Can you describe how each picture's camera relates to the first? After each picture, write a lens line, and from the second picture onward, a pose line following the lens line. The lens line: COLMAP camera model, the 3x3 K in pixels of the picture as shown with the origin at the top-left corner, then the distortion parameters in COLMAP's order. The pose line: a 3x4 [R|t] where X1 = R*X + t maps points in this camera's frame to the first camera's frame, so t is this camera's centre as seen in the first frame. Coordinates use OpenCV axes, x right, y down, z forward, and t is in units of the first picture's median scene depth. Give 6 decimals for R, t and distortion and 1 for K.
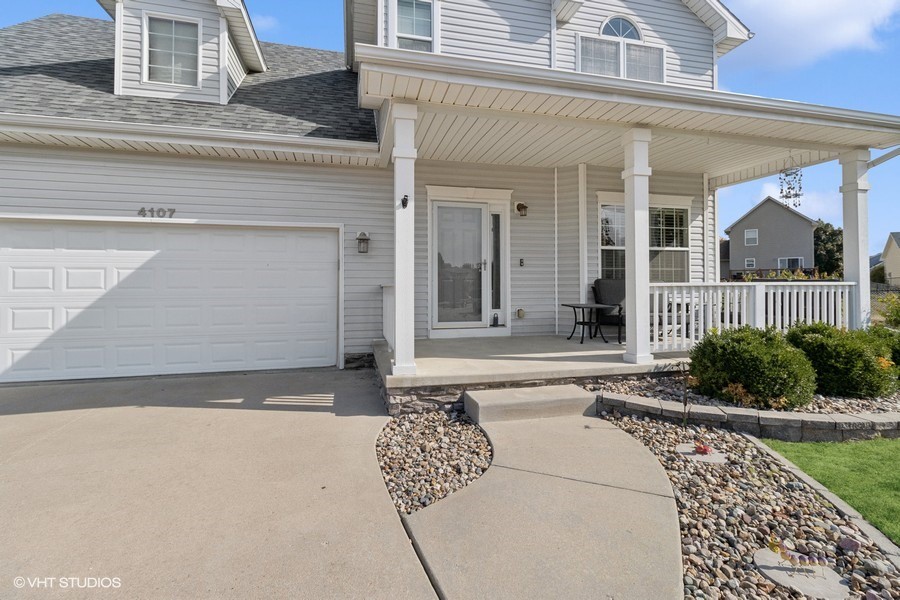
lens RADIAL K [[400.3, 0, 453.7], [0, 400.3, 274.8], [0, 0, 1]] dist [0.009825, 0.000036]
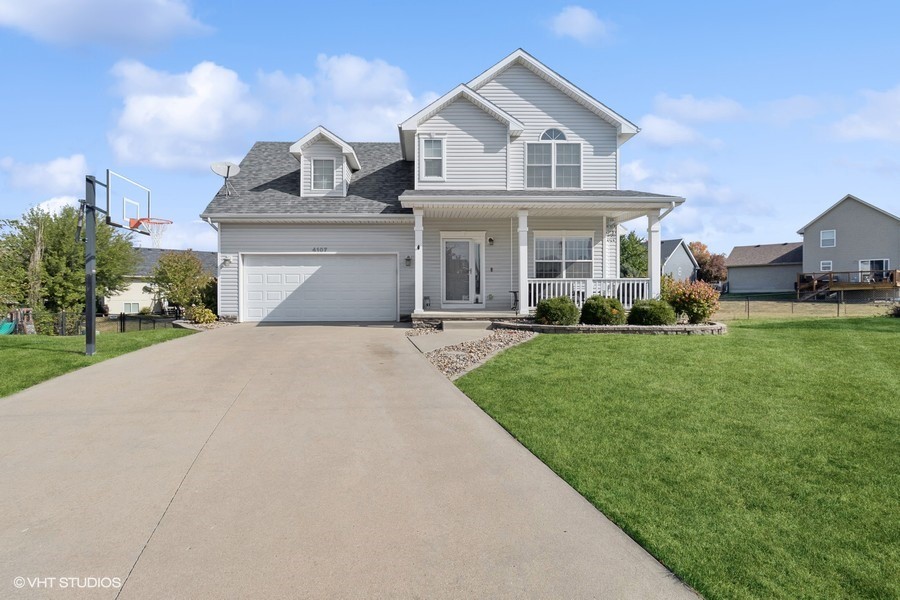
lens RADIAL K [[422.9, 0, 452.7], [0, 422.9, 283.8], [0, 0, 1]] dist [0.002483, 0.000199]
pose [[0.983592, -0.004421, -0.180353, 0.392052], [0.005454, 0.999971, 0.005232, 0.027186], [0.180324, -0.006130, 0.983588, -1.104691]]
